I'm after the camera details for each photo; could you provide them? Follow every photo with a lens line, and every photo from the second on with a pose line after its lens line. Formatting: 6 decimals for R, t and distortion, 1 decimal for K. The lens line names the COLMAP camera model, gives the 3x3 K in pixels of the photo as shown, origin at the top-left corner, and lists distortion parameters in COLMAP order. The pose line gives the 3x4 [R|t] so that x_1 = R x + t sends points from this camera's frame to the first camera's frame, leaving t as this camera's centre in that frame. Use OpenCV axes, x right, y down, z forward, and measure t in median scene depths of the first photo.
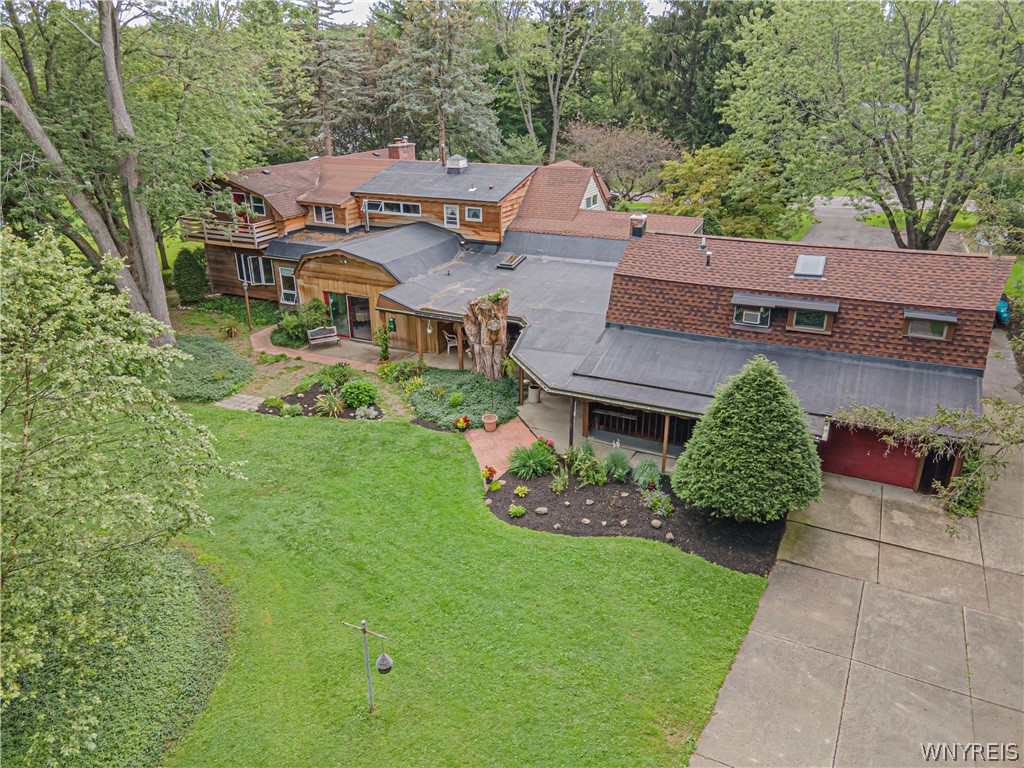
lens RADIAL K [[744.6, 0, 512.0], [0, 744.6, 384.0], [0, 0, 1]] dist [0.063119, 0.001826]
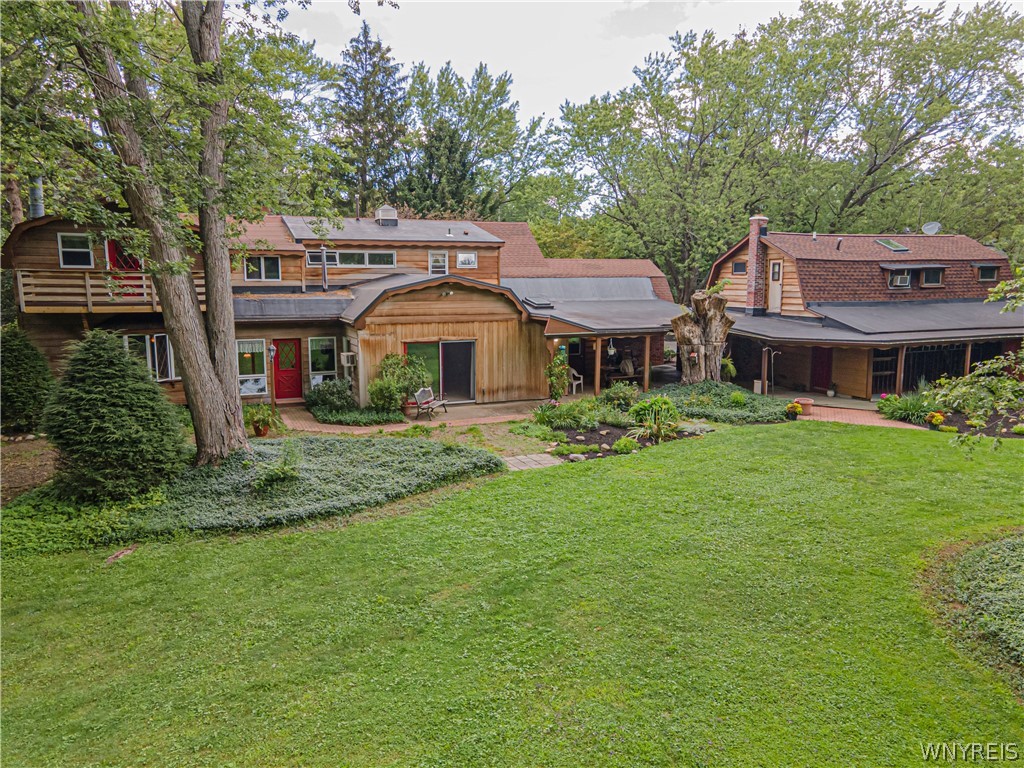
lens RADIAL K [[744.6, 0, 512.0], [0, 744.6, 384.0], [0, 0, 1]] dist [0.063119, 0.001826]
pose [[0.670942, -0.103017, 0.734319, -0.731207], [0.283559, 0.950678, -0.125716, 0.032801], [-0.685150, 0.292571, 0.667061, 0.486811]]
